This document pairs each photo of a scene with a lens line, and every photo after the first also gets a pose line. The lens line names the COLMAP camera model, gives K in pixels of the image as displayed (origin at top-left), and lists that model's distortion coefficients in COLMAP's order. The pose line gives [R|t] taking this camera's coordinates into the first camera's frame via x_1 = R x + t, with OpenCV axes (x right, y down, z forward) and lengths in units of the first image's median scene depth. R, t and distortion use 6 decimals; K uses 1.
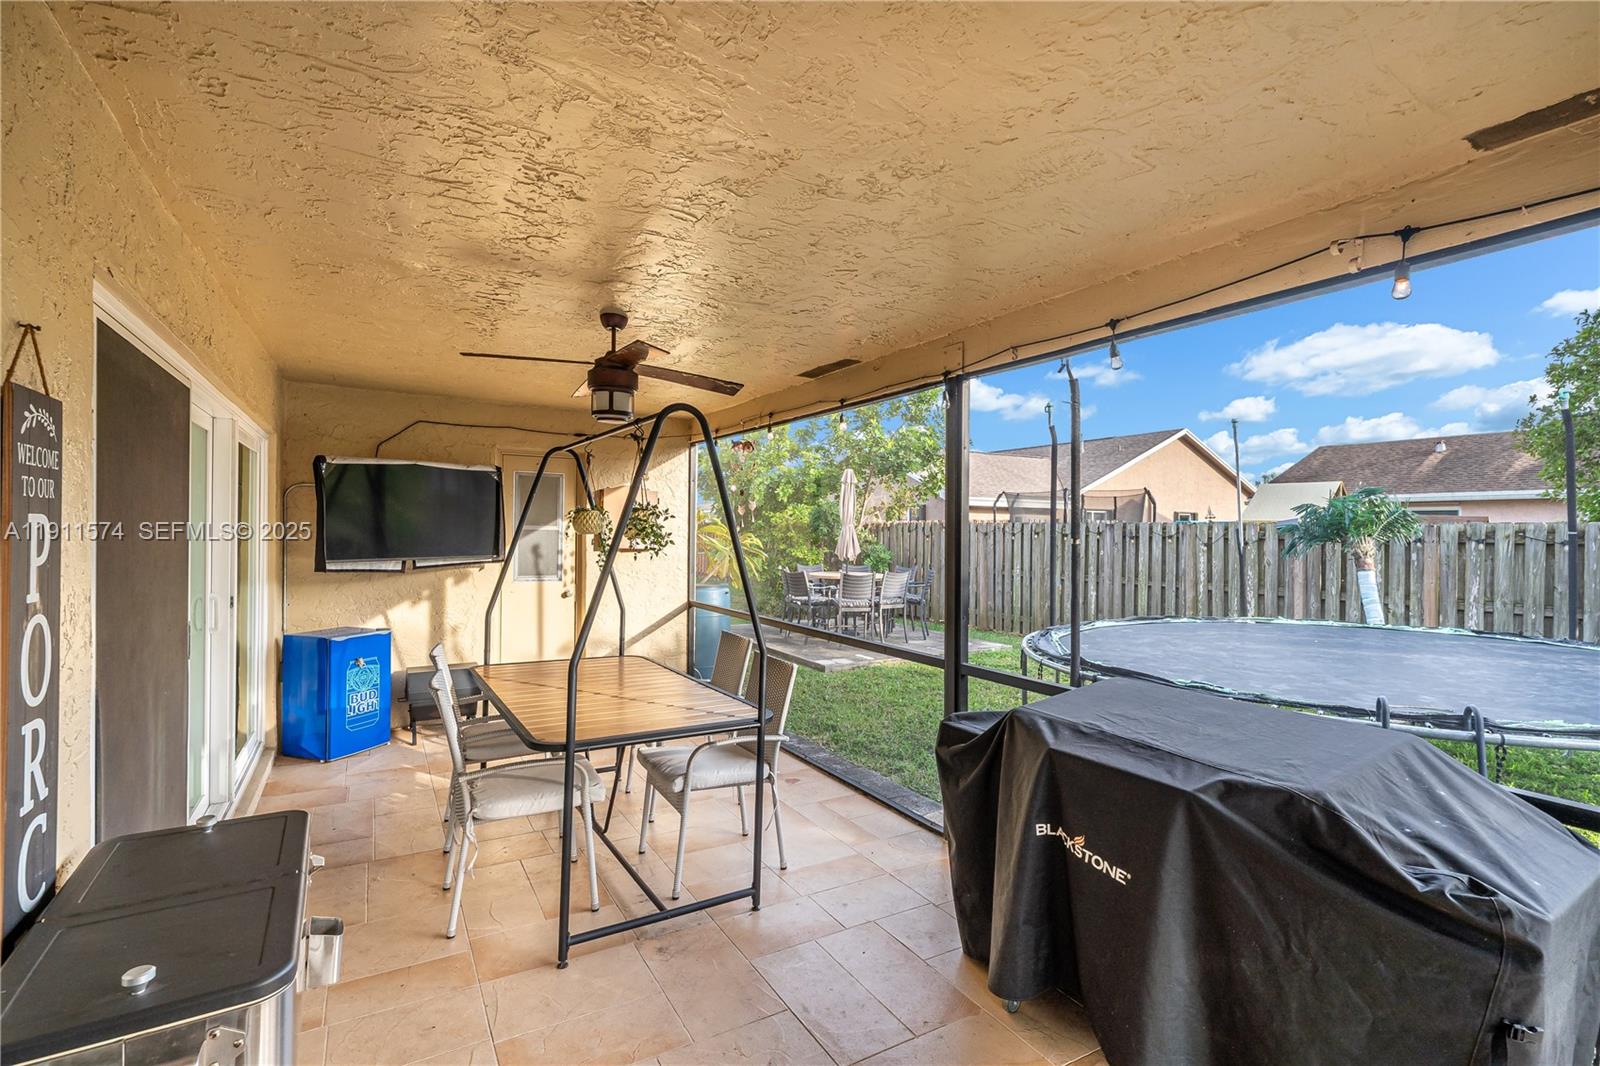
lens RADIAL K [[706.0, 0, 800.7], [0, 706.0, 530.6], [0, 0, 1]] dist [0.002934, -0.002855]
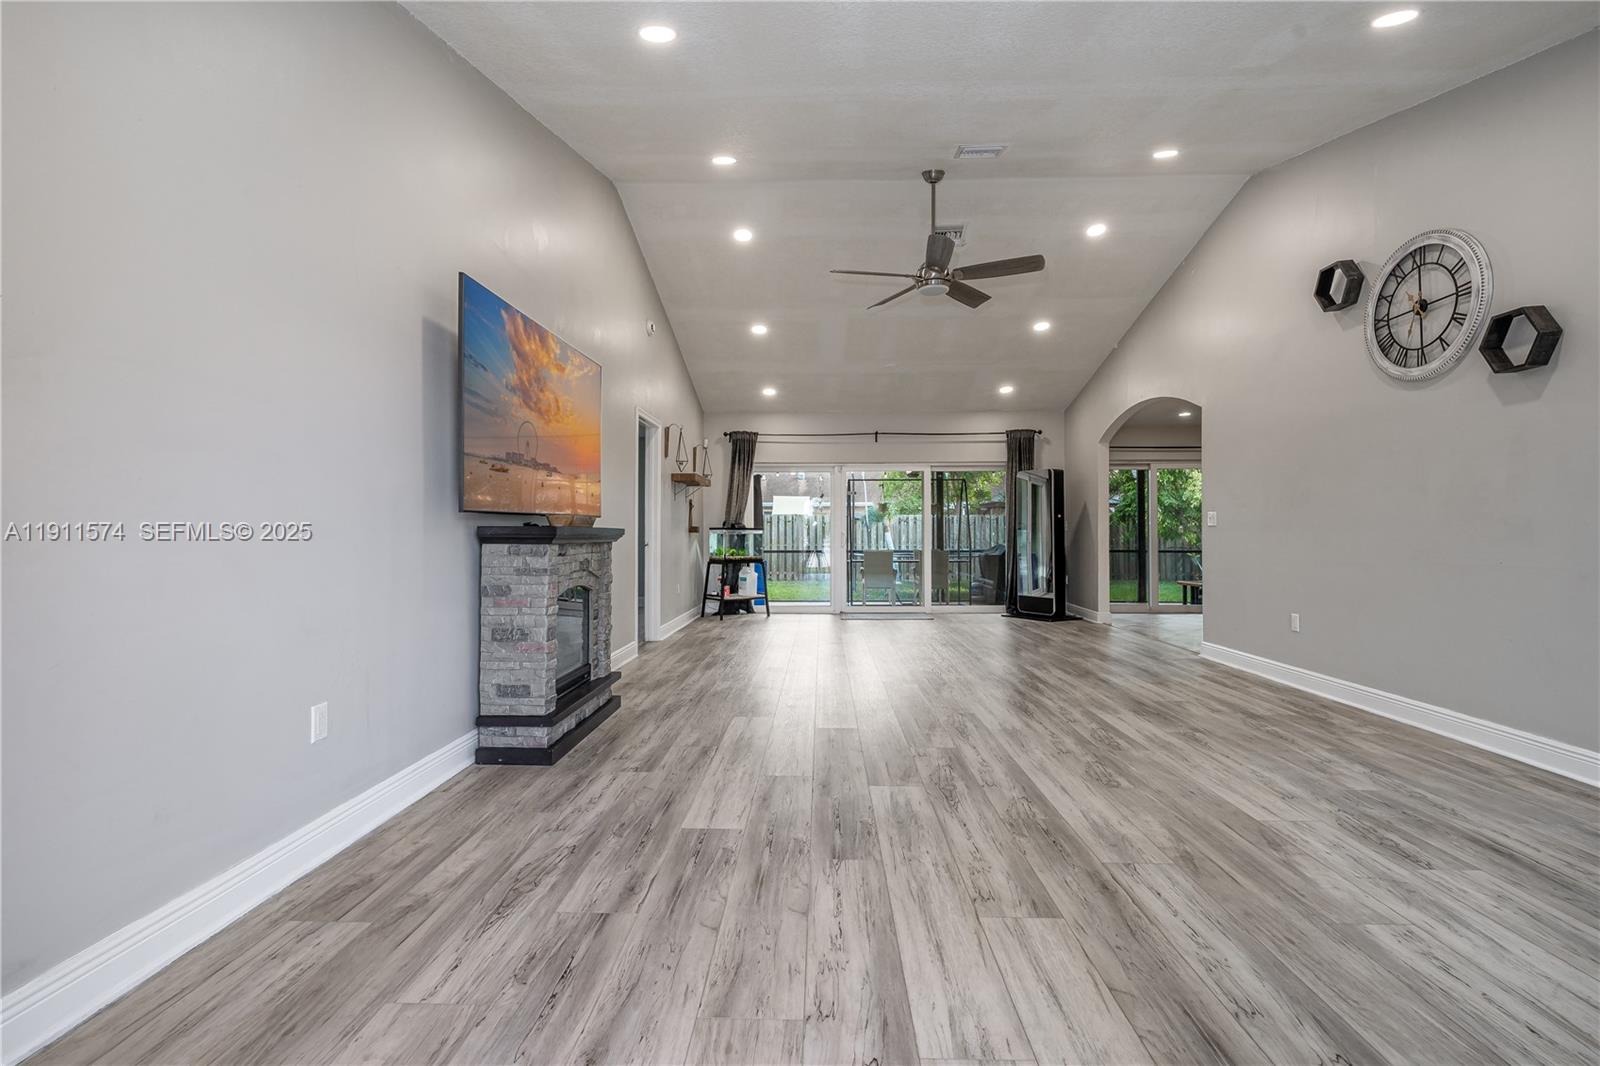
lens RADIAL K [[706.0, 0, 815.2], [0, 706.0, 529.7], [0, 0, 1]] dist [0.002934, -0.002855]
pose [[0.511050, -0.004751, 0.859538, -1.635885], [0.006633, 0.999977, 0.001584, 0.041462], [-0.859526, 0.004892, 0.511069, -0.142314]]
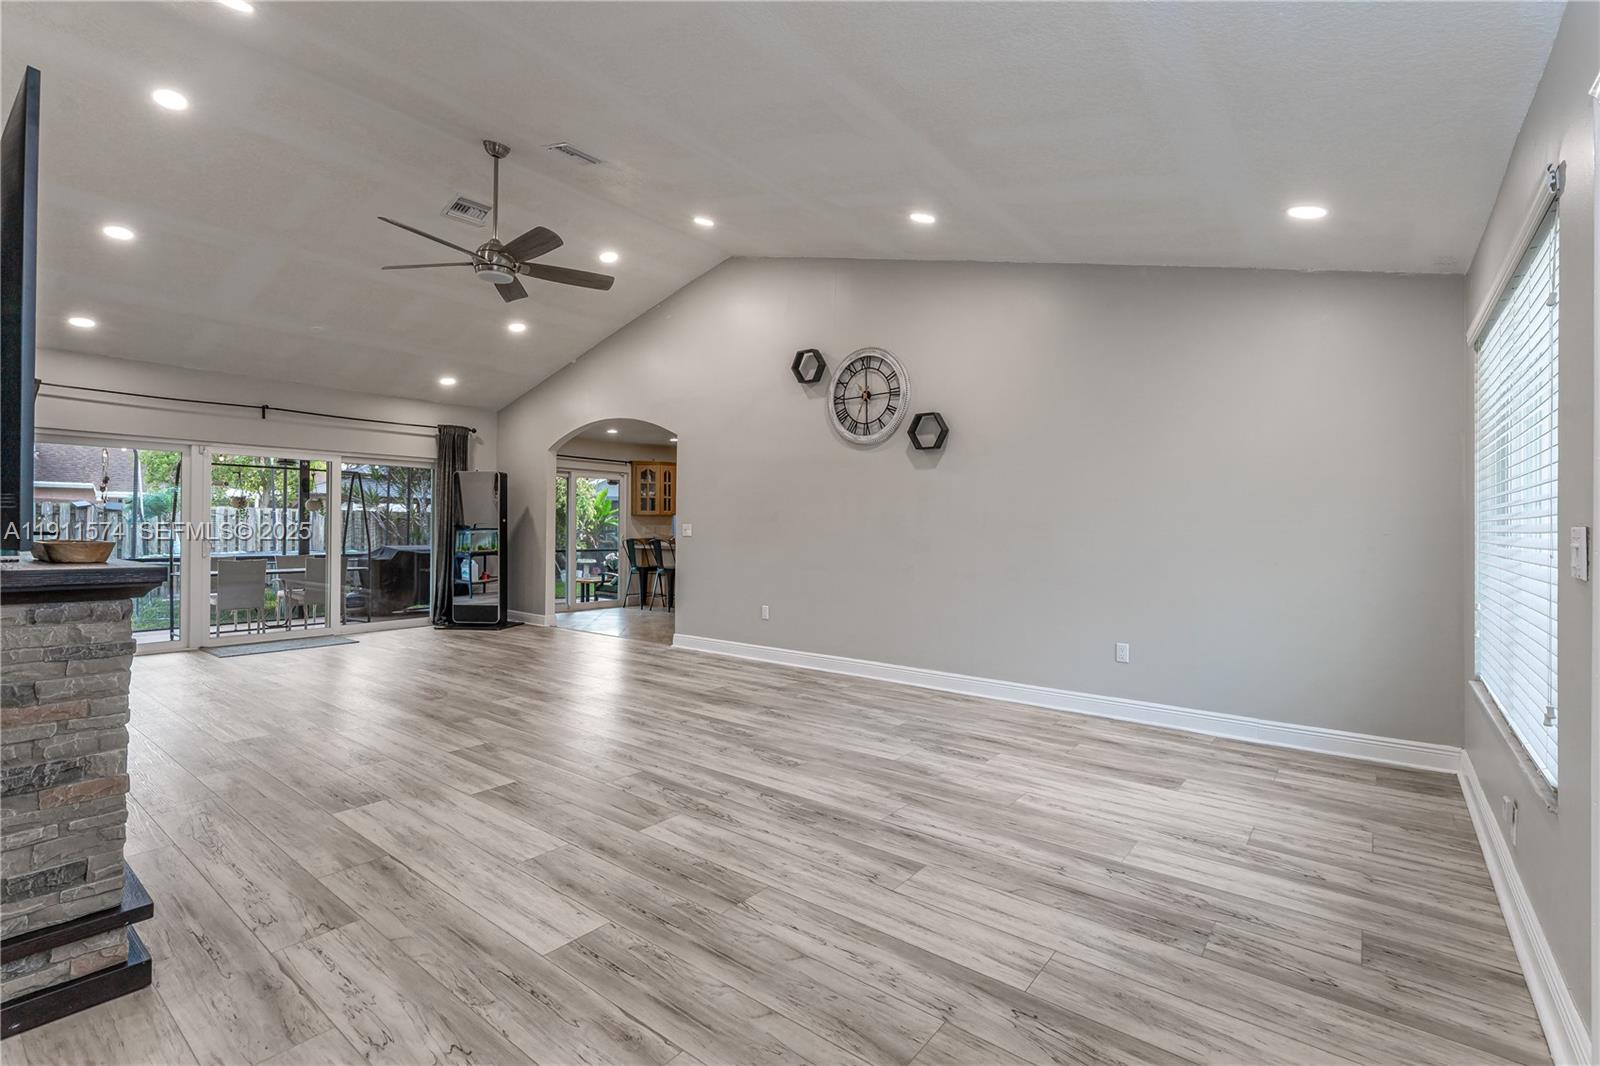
lens RADIAL K [[706.0, 0, 788.6], [0, 706.0, 531.1], [0, 0, 1]] dist [0.002934, -0.002855]
pose [[-0.361625, -0.015234, 0.932199, -1.656802], [-0.009466, 0.999875, 0.012668, 0.020702], [-0.932276, -0.004243, -0.361724, 0.105196]]
